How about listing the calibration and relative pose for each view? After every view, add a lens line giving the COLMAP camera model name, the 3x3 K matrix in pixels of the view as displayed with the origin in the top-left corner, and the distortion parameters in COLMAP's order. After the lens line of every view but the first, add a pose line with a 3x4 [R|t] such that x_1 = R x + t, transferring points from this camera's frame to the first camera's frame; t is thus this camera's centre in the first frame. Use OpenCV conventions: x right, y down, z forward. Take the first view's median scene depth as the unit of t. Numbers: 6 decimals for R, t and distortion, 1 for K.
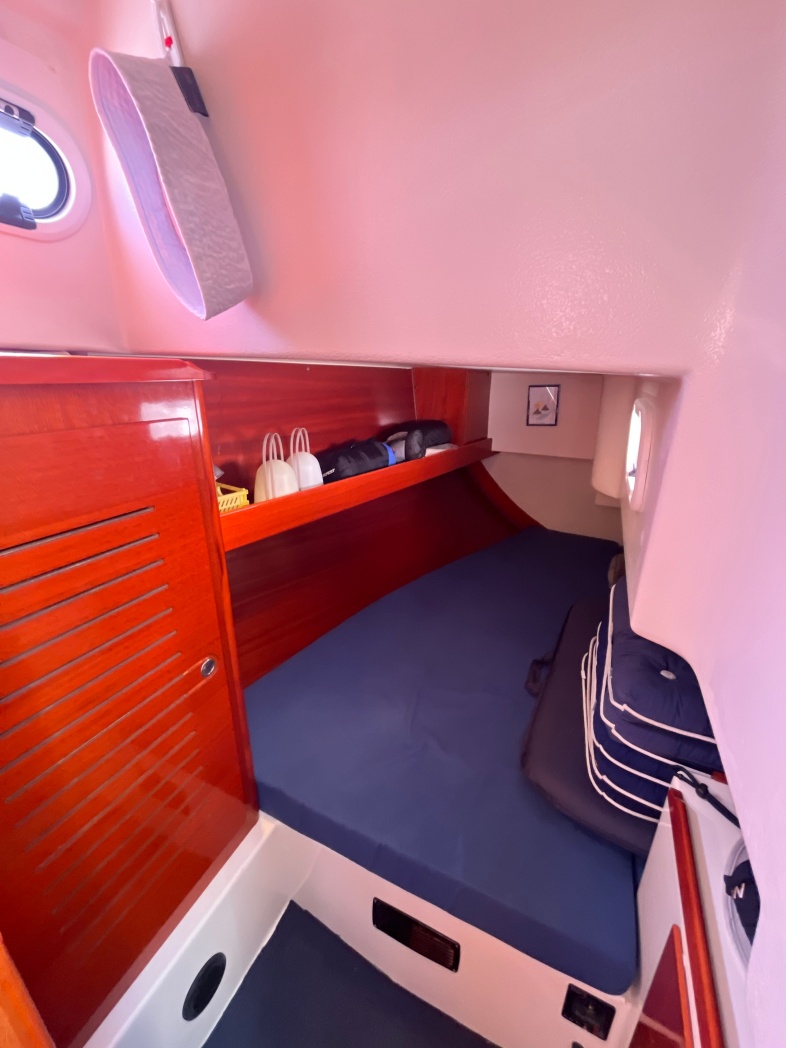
lens RADIAL K [[427.4, 0, 397.7], [0, 427.4, 524.5], [0, 0, 1]] dist [-0.002234, -0.000394]
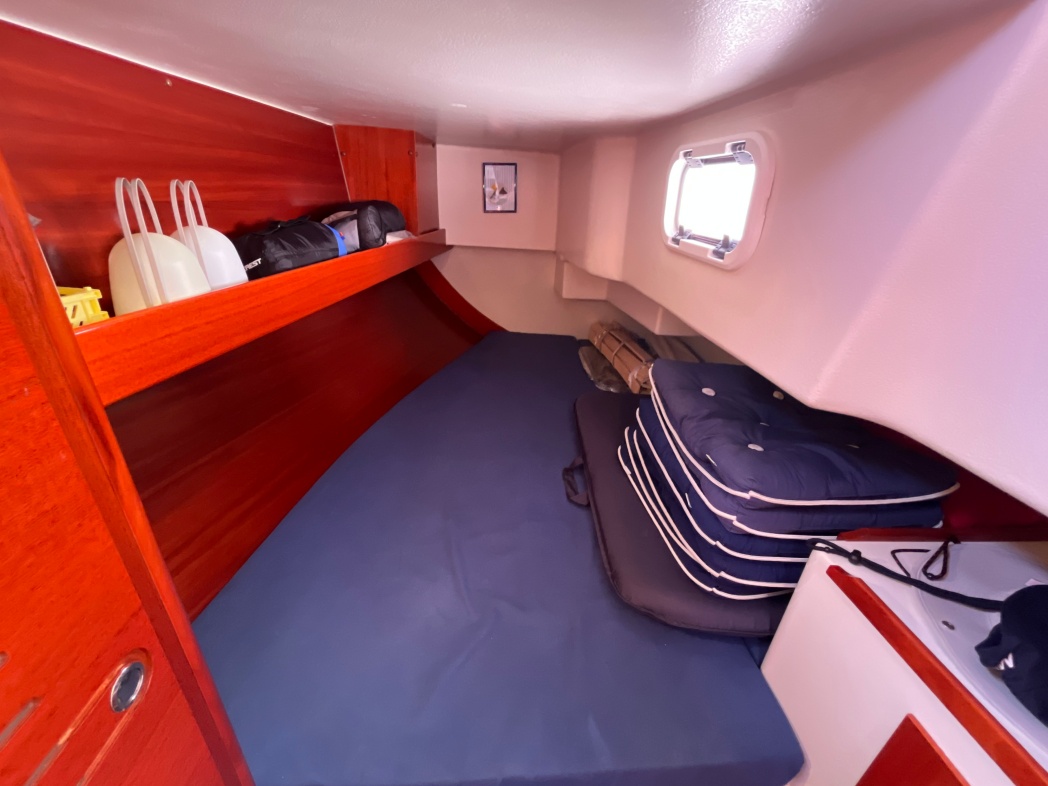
lens RADIAL K [[427.4, 0, 522.3], [0, 427.4, 392.0], [0, 0, 1]] dist [-0.002234, -0.000394]
pose [[0.872264, -0.173901, 0.457071, -0.140205], [0.122197, 0.982495, 0.140610, 0.022744], [-0.473522, -0.066796, 0.878246, 0.266230]]
